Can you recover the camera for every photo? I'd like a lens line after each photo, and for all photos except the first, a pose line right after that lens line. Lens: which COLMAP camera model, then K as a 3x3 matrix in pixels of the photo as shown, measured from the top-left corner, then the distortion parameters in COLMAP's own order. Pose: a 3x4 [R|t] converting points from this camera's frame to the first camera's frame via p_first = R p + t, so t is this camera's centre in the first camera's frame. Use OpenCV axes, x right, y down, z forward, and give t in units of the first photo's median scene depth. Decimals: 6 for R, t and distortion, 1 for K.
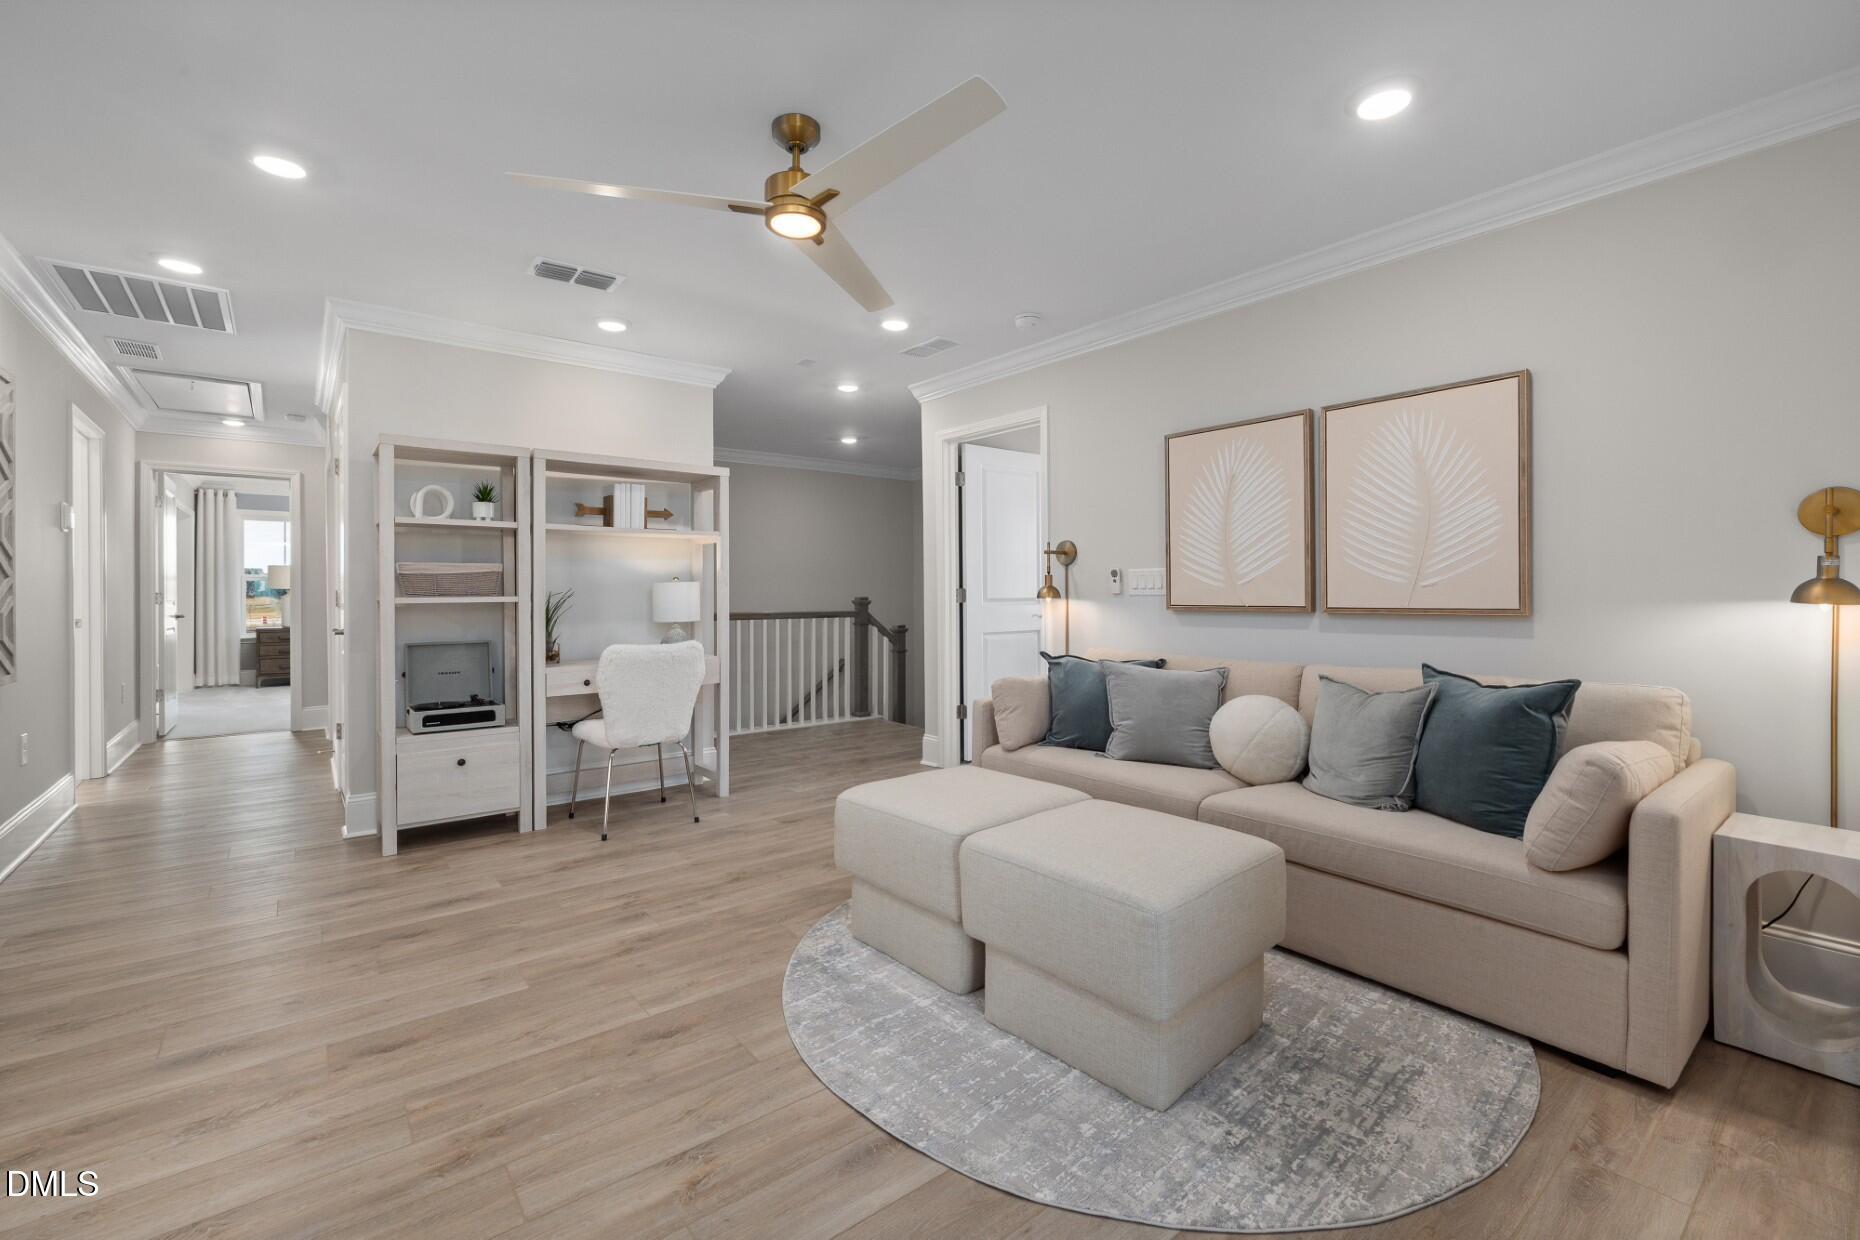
lens RADIAL K [[803.5, 0, 928.5], [0, 803.5, 594.4], [0, 0, 1]] dist [-0.000782, 0.000091]
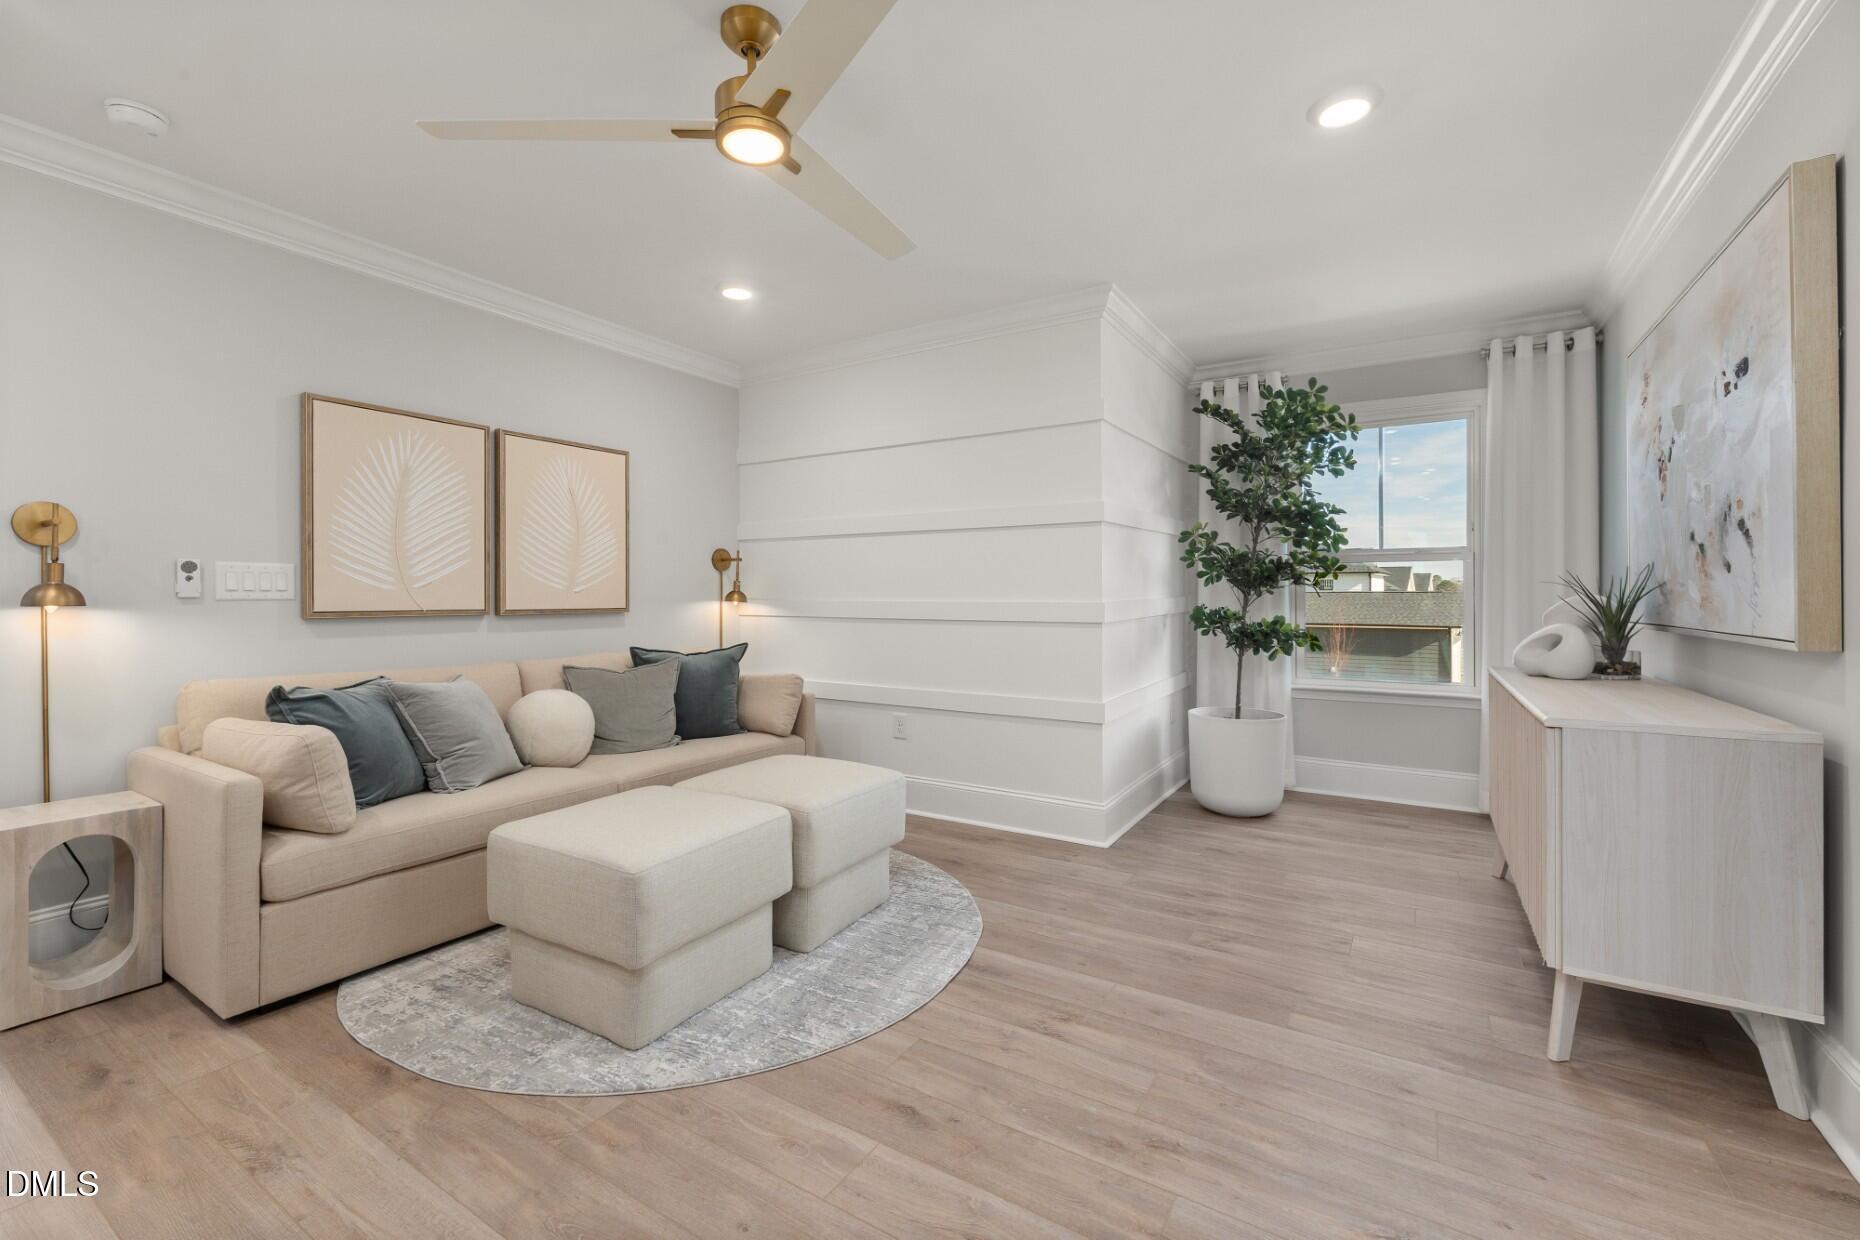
lens RADIAL K [[774.3, 0, 928.1], [0, 774.3, 599.1], [0, 0, 1]] dist [-0.000975, -0.000050]
pose [[-0.336668, 0.000901, 0.941623, -0.887727], [0.002010, 0.999998, -0.000238, 0.002479], [-0.941621, 0.001812, -0.336669, 1.006823]]
